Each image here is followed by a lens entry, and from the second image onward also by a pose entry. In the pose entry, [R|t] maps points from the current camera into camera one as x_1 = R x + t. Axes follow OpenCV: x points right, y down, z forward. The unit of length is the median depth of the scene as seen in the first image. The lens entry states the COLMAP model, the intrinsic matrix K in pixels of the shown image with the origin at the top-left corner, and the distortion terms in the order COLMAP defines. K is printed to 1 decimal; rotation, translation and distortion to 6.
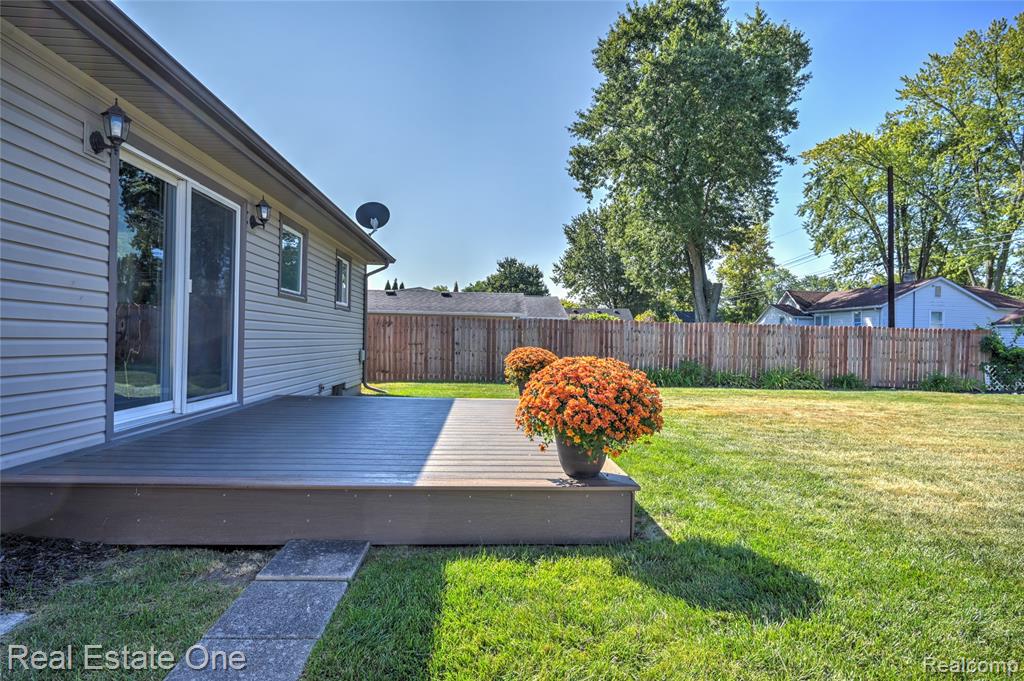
lens RADIAL K [[512.7, 0, 510.0], [0, 512.7, 346.1], [0, 0, 1]] dist [-0.002021, -0.001079]
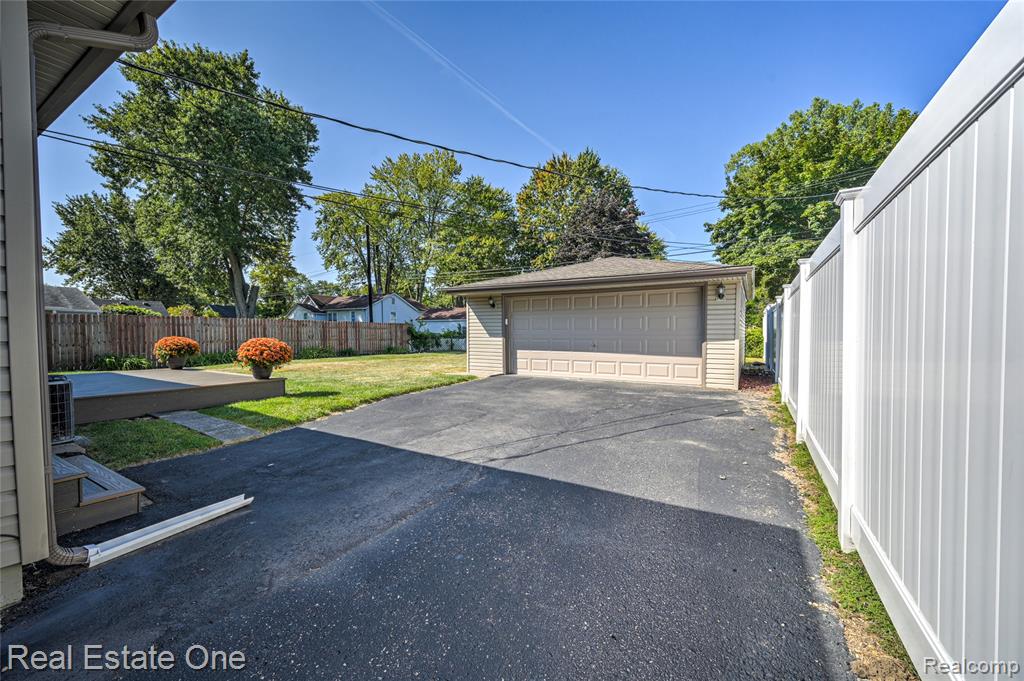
lens RADIAL K [[403.2, 0, 517.9], [0, 403.2, 344.9], [0, 0, 1]] dist [-0.000142, -0.000227]
pose [[0.557022, -0.044436, 0.829308, -0.068771], [0.021752, 0.999006, 0.038918, 0.000353], [-0.830213, -0.003639, 0.557435, -0.106475]]
